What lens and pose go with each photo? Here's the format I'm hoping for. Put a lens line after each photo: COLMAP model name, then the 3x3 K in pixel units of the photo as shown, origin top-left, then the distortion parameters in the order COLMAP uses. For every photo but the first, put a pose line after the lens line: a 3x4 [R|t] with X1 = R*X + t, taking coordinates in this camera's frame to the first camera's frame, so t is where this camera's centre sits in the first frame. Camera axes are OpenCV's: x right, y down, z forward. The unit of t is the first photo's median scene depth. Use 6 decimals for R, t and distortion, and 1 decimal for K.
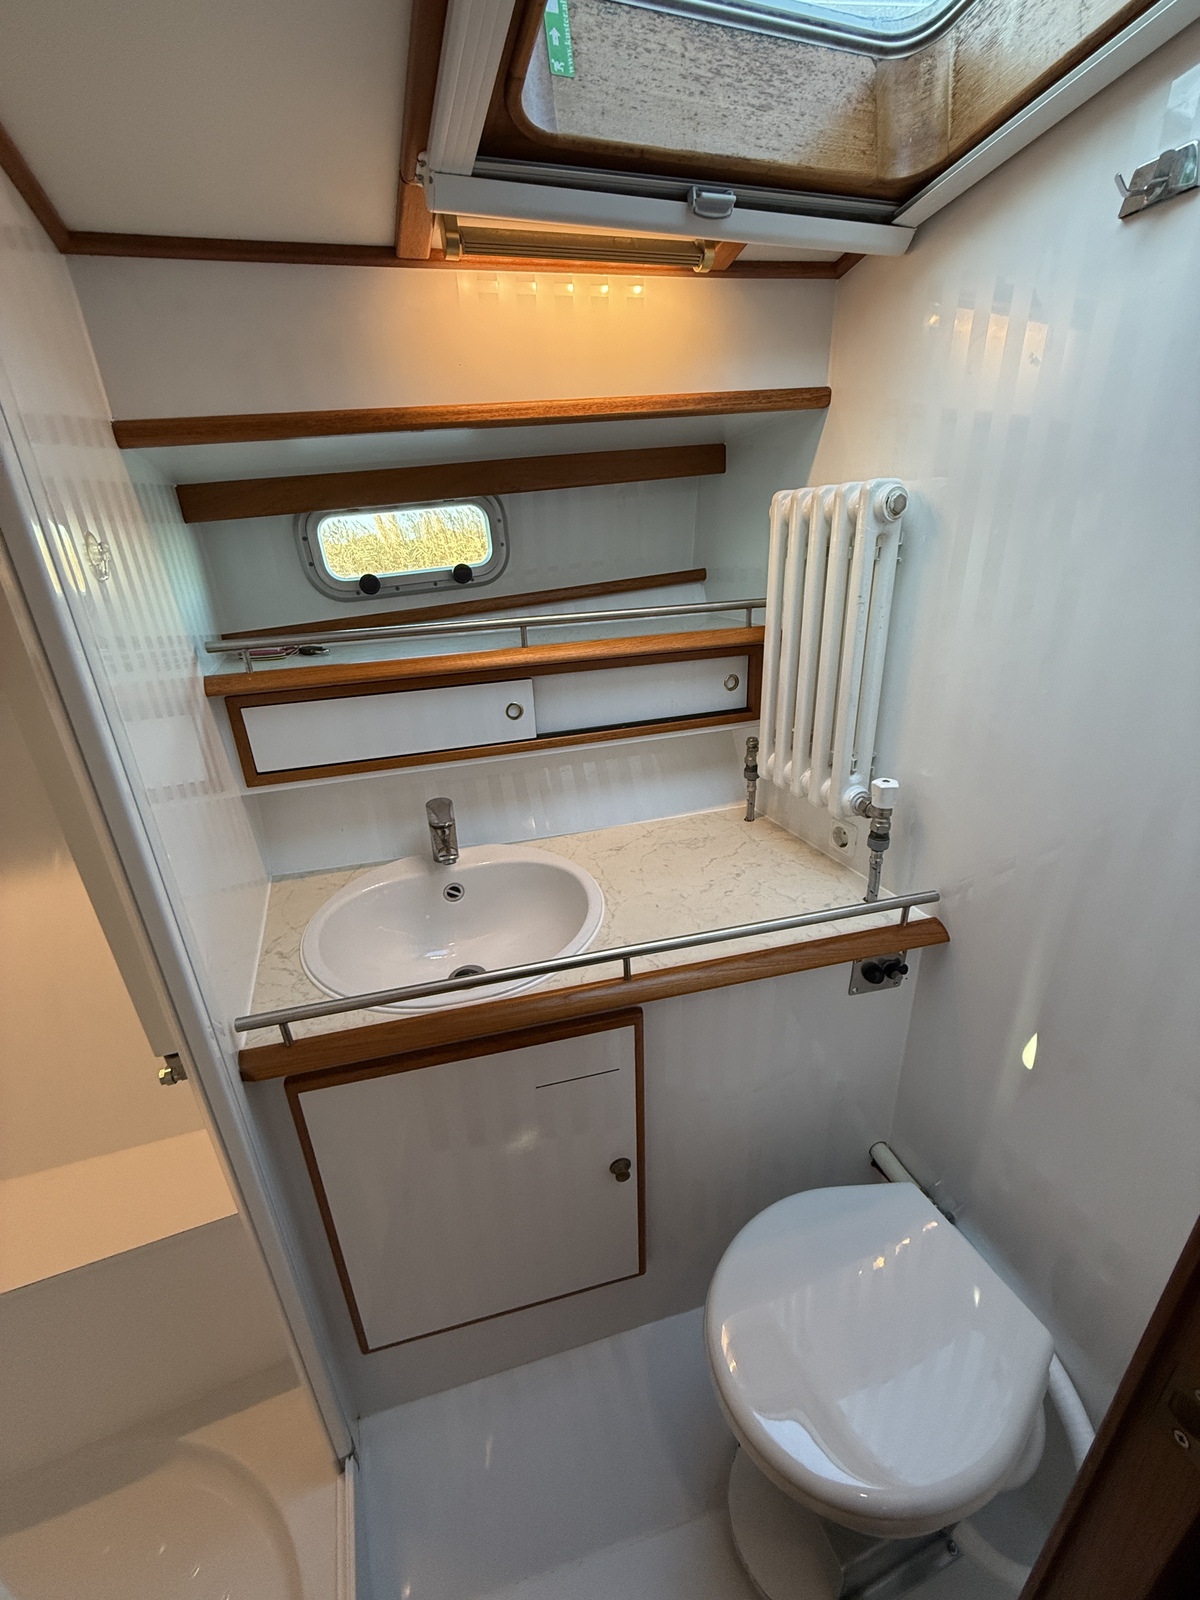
lens RADIAL K [[633.0, 0, 592.8], [0, 633.0, 793.2], [0, 0, 1]] dist [-0.002758, -0.000810]
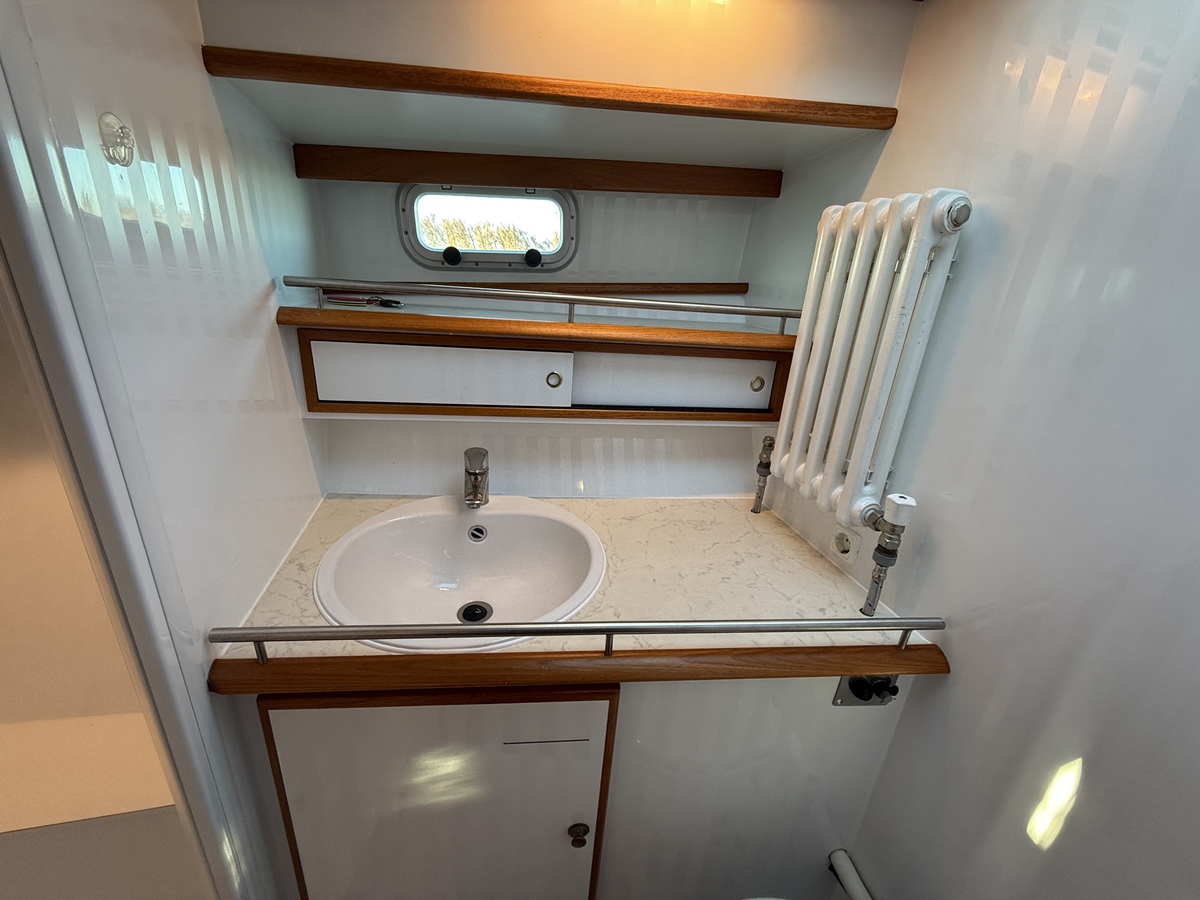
lens RADIAL K [[474.8, 0, 598.6], [0, 474.8, 447.7], [0, 0, 1]] dist [-0.002758, -0.000810]
pose [[0.984599, 0.151346, -0.087518, 0.046047], [-0.154408, 0.987572, -0.029306, -0.000548], [0.081995, 0.042368, 0.995732, 0.204653]]
